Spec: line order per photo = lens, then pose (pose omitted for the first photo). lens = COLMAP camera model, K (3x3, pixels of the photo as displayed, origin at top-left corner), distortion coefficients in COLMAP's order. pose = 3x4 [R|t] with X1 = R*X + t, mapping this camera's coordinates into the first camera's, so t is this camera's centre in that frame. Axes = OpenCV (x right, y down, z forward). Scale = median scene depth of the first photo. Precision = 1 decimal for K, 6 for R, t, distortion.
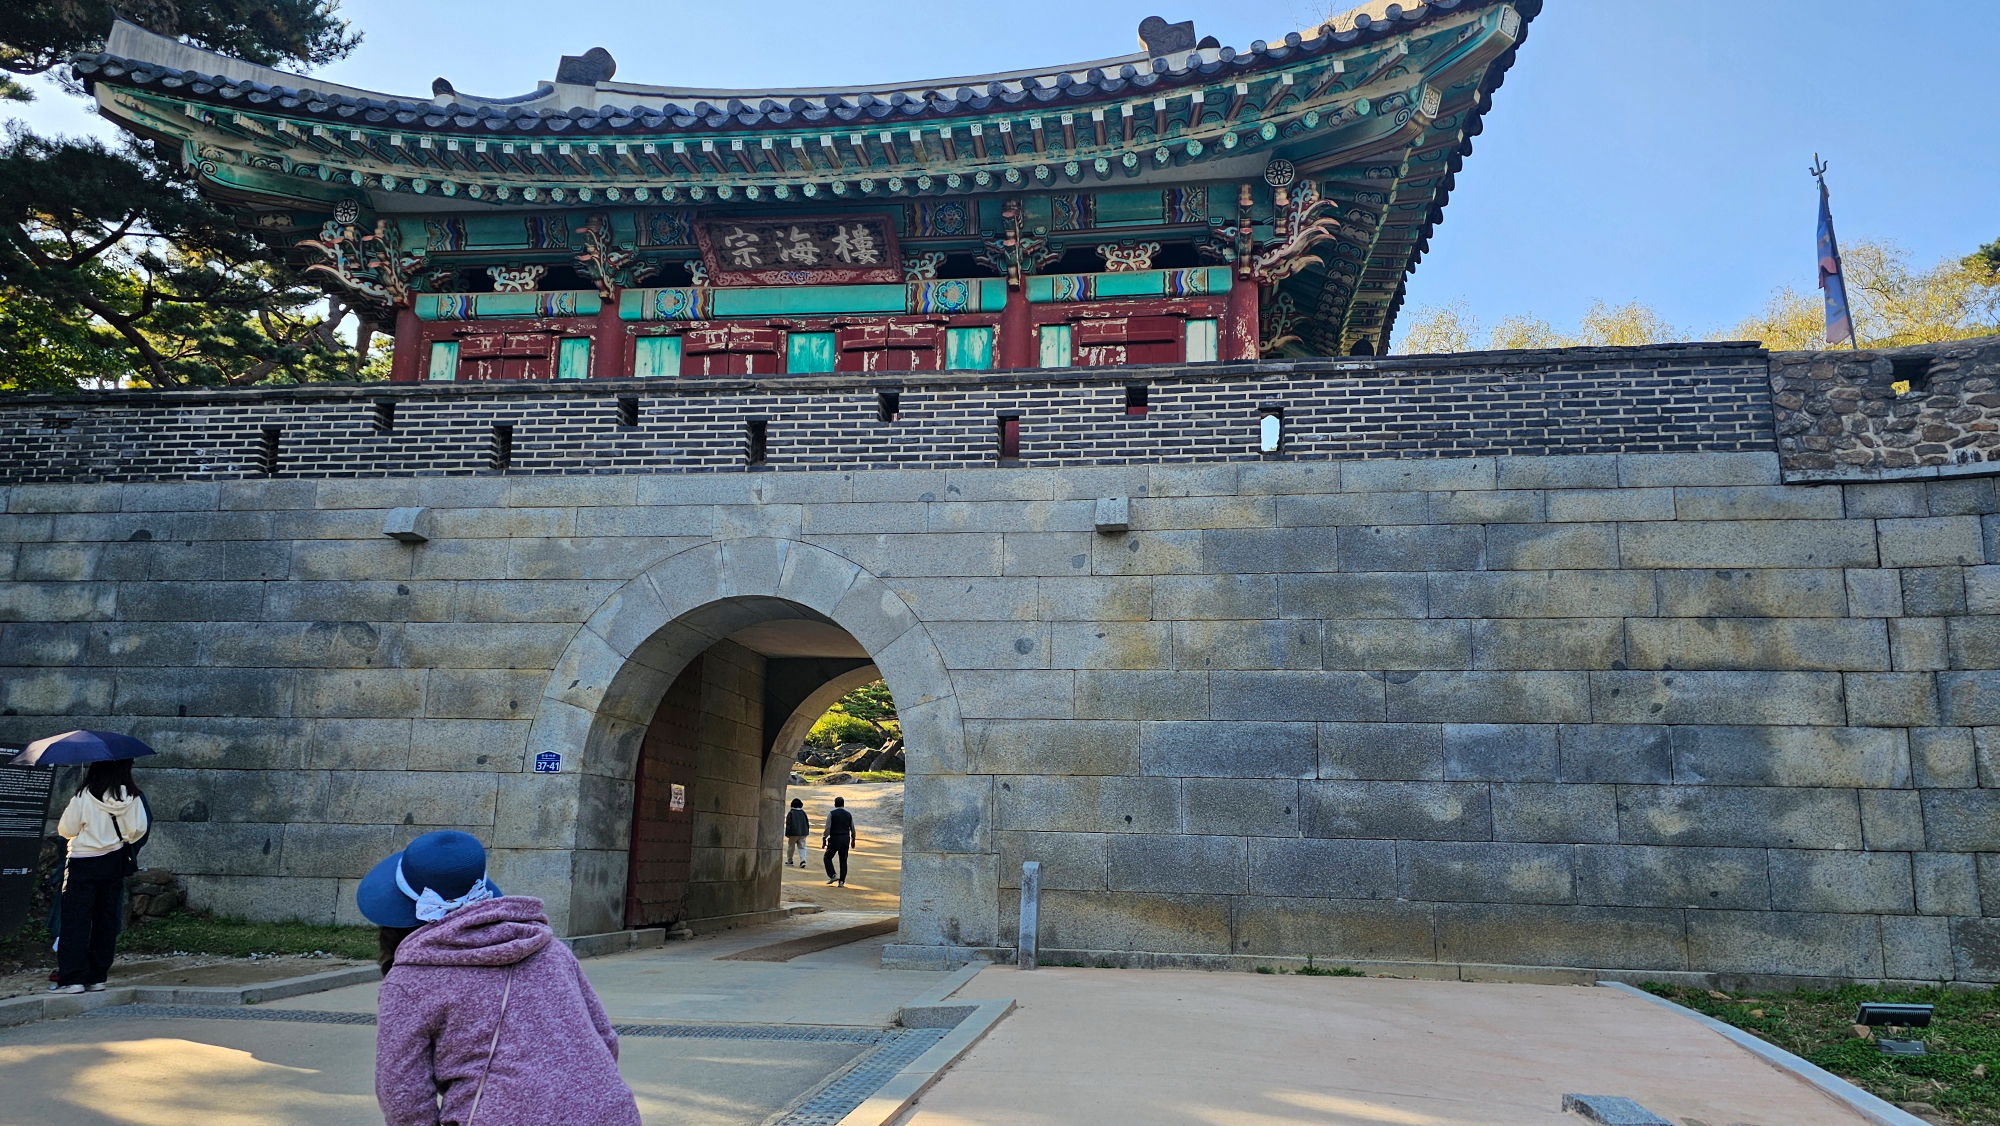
lens RADIAL K [[1348.1, 0, 988.6], [0, 1348.1, 598.0], [0, 0, 1]] dist [0.088566, -0.089004]
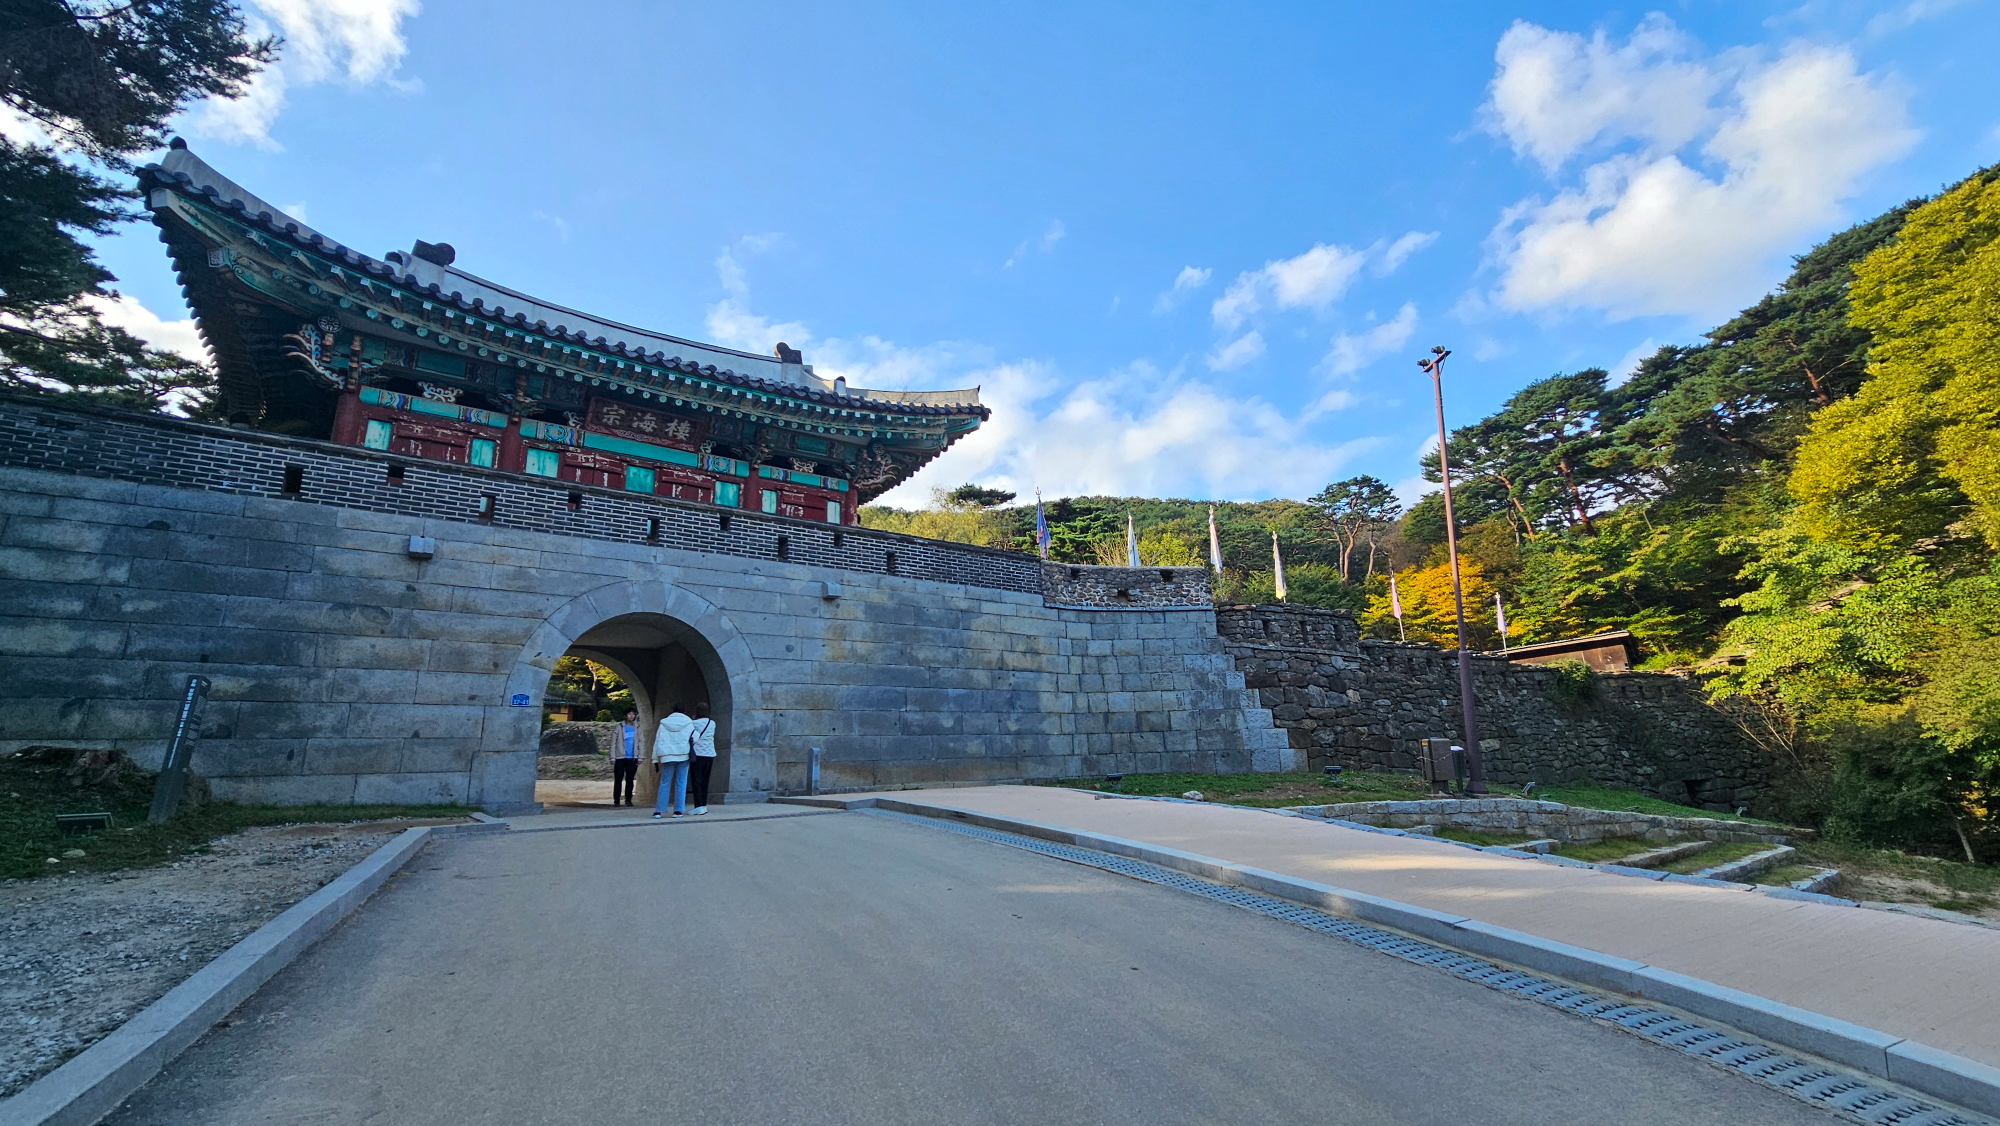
lens RADIAL K [[821.2, 0, 1000.0], [0, 821.2, 563.0], [0, 0, 1]] dist [-0.013673, 0.006472]
pose [[0.711739, 0.128016, 0.690680, -0.604565], [-0.079721, 0.991621, -0.101643, 0.006855], [-0.697905, 0.017282, 0.715982, -0.146650]]
